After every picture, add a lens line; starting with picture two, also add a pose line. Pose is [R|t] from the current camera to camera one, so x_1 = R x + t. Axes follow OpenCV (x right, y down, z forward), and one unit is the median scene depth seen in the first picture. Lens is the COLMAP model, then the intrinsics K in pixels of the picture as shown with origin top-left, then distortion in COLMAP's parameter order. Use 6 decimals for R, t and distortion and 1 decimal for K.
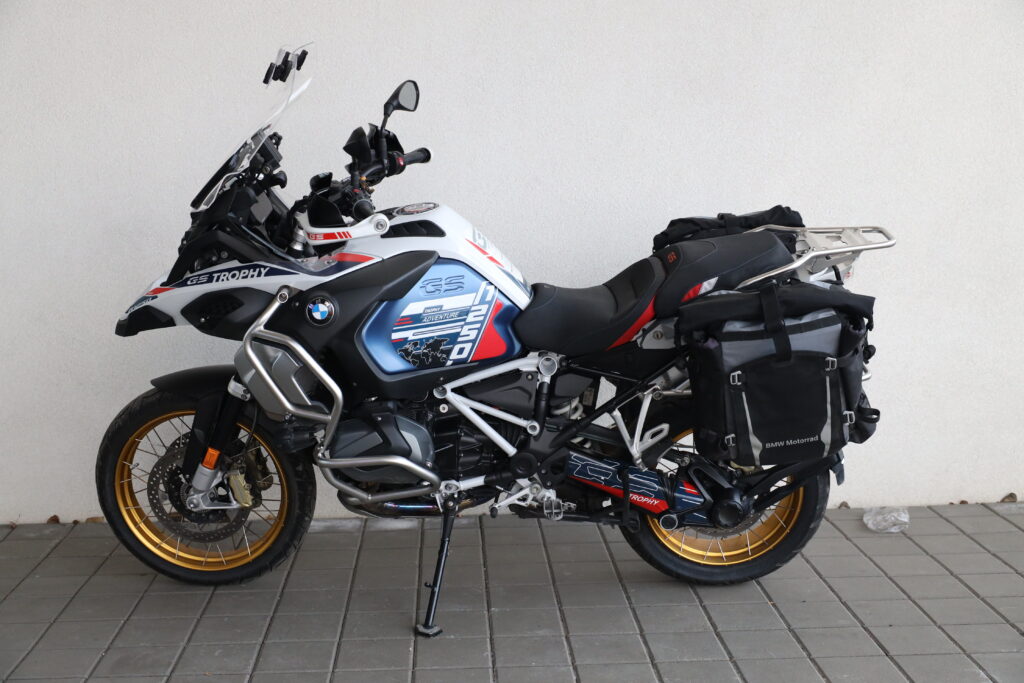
lens RADIAL K [[1315.8, 0, 512.0], [0, 1315.8, 341.5], [0, 0, 1]] dist [-0.025999, -0.043482]
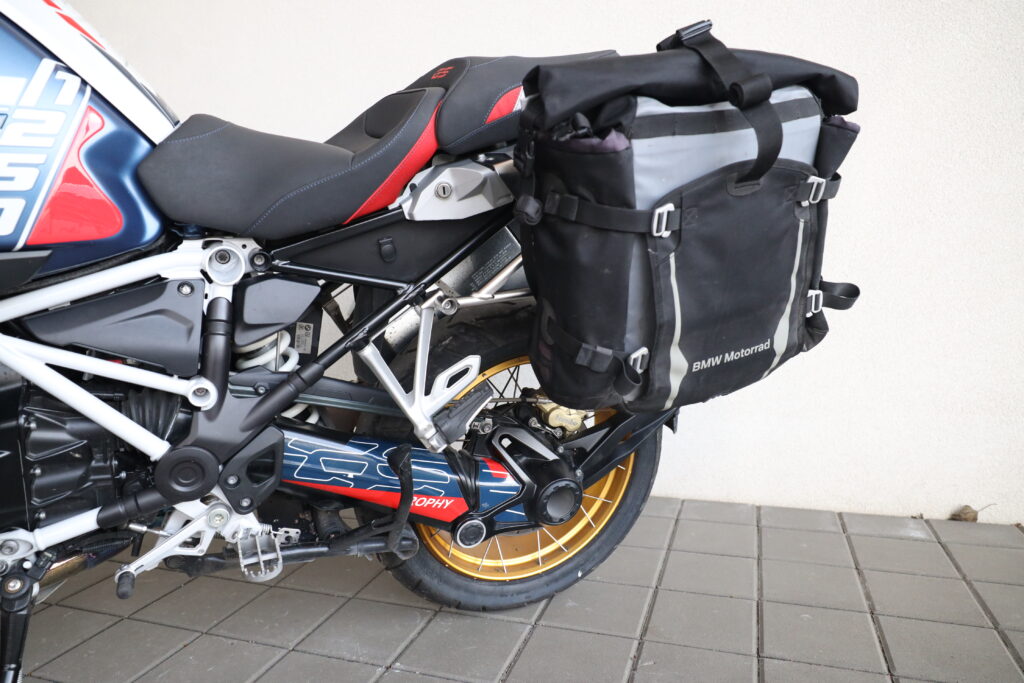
lens RADIAL K [[678.3, 0, 512.0], [0, 678.3, 341.5], [0, 0, 1]] dist [-0.008227, -0.002018]
pose [[0.904519, -0.071902, 0.420329, 0.015836], [0.095793, 0.994751, -0.035976, 0.066121], [-0.415535, 0.072806, 0.906659, 0.721808]]
